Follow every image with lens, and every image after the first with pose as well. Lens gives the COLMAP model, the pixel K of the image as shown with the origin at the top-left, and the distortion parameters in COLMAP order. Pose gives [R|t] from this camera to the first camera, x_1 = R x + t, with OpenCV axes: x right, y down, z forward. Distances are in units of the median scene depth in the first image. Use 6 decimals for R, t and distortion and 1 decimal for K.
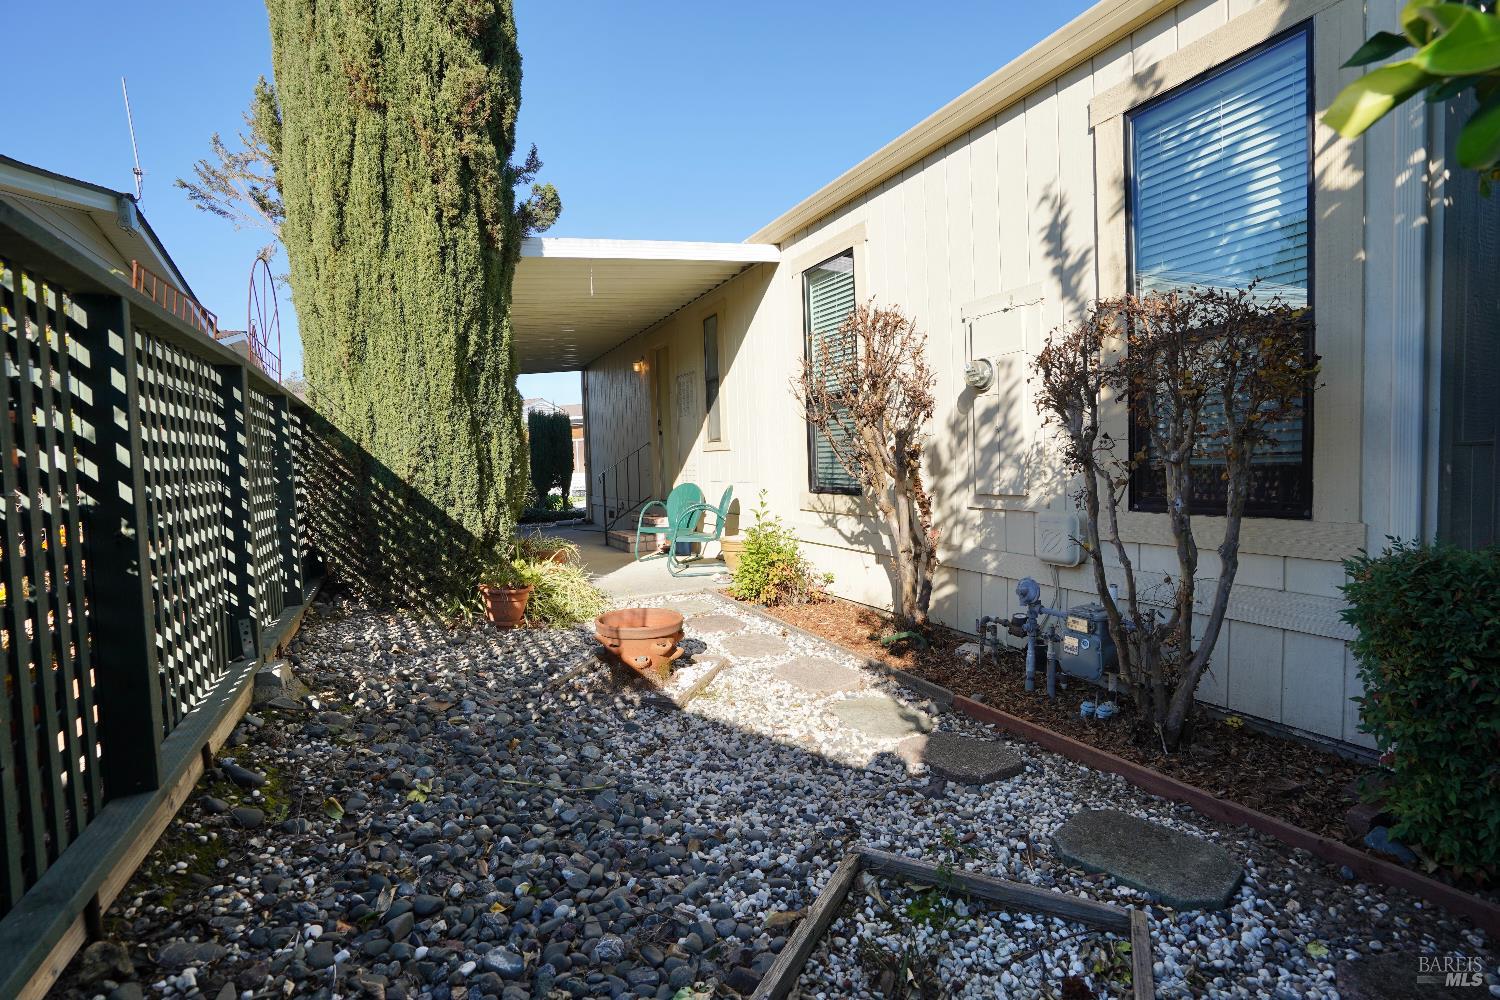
lens RADIAL K [[693.0, 0, 750.0], [0, 693.0, 495.3], [0, 0, 1]] dist [-0.046403, 0.001103]
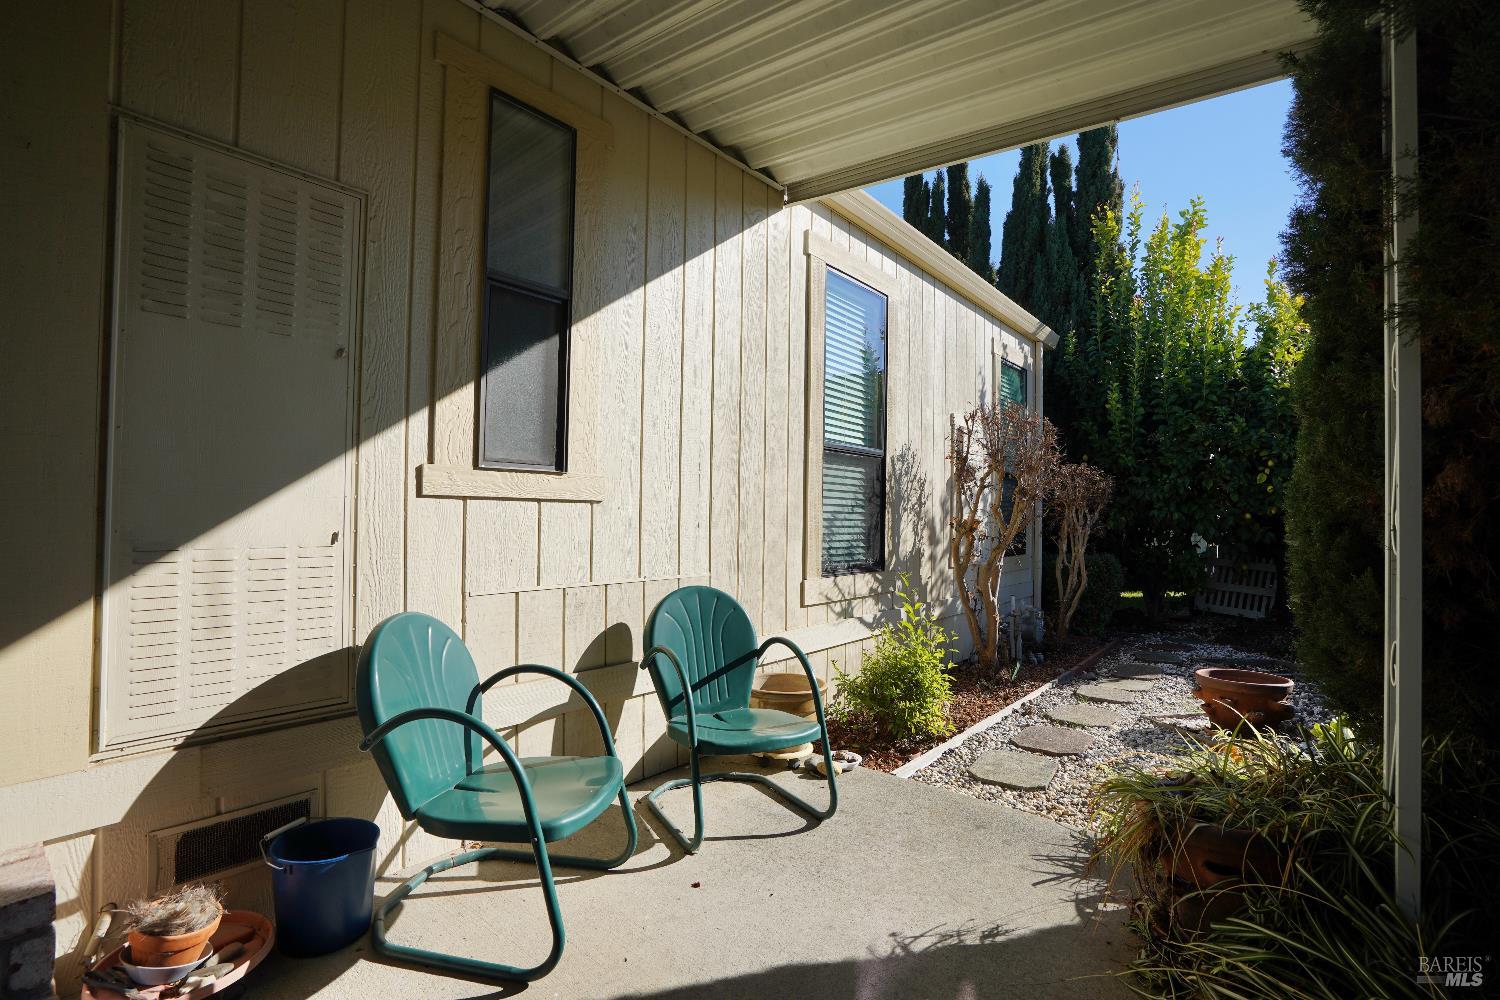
lens RADIAL K [[693.0, 0, 747.4], [0, 693.0, 502.4], [0, 0, 1]] dist [-0.046403, 0.001103]
pose [[-0.424629, 0.009023, 0.905323, -0.540726], [0.012631, 0.999912, -0.004041, -0.082113], [-0.905279, 0.009719, -0.424705, 1.469254]]
